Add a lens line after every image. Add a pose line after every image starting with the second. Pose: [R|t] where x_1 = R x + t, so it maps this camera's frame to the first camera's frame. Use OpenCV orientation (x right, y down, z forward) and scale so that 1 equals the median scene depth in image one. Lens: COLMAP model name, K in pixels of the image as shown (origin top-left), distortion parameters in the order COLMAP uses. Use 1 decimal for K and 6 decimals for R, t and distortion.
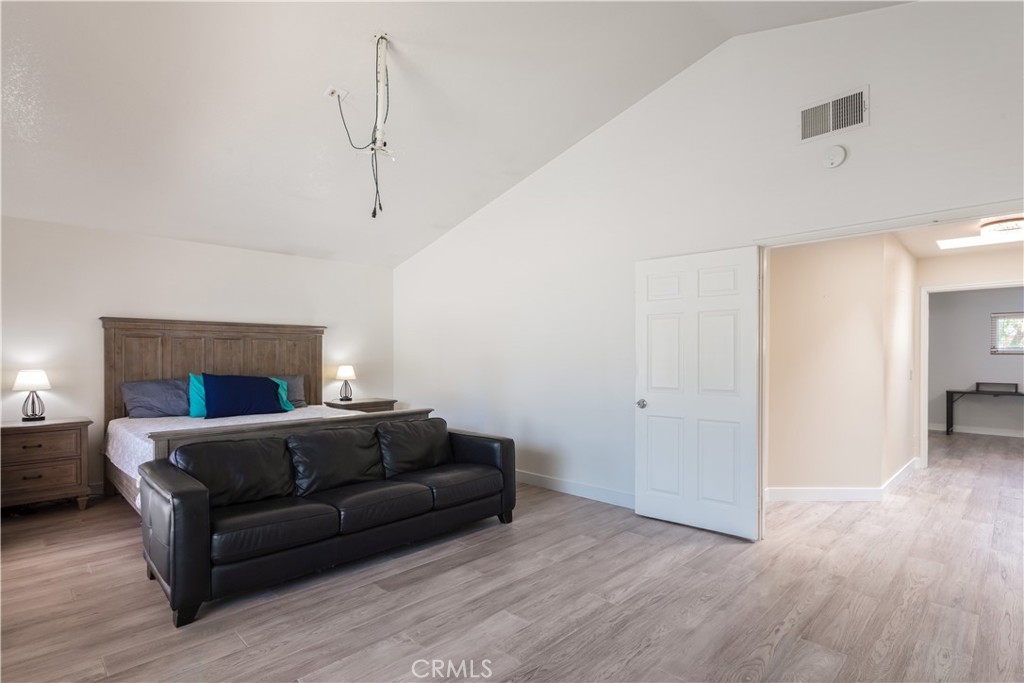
lens RADIAL K [[509.8, 0, 513.1], [0, 509.8, 360.4], [0, 0, 1]] dist [0.003660, 0.000754]
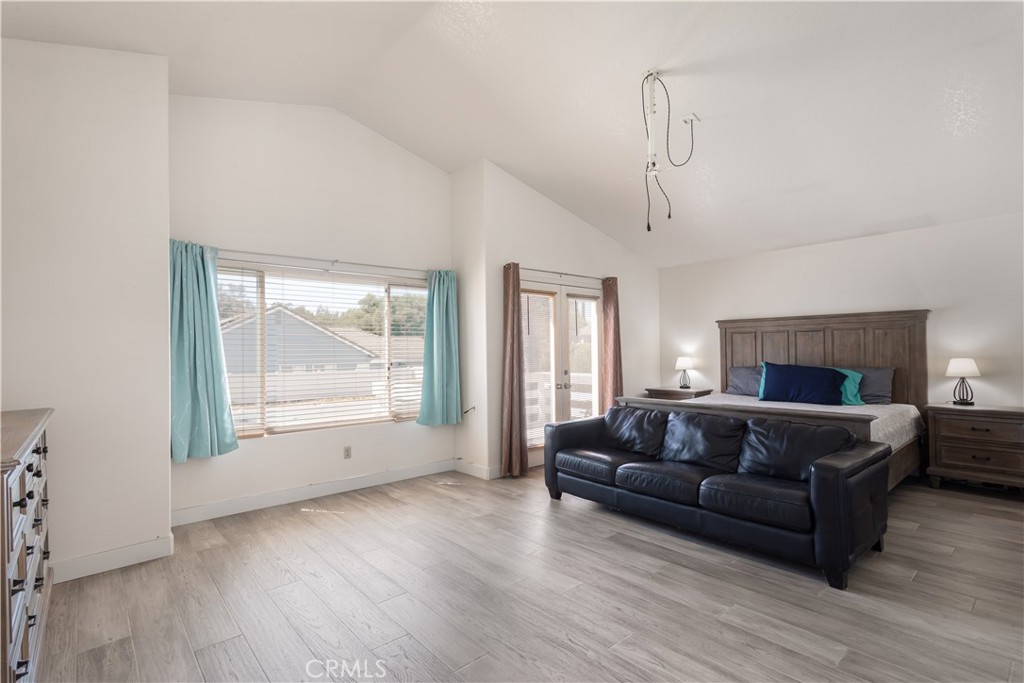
lens RADIAL K [[485.2, 0, 514.7], [0, 485.2, 342.5], [0, 0, 1]] dist [0.000889, 0.001928]
pose [[-0.062079, -0.014280, -0.997969, 0.756612], [0.003846, 0.999887, -0.014547, -0.008056], [0.998064, -0.004741, -0.062017, 0.672071]]
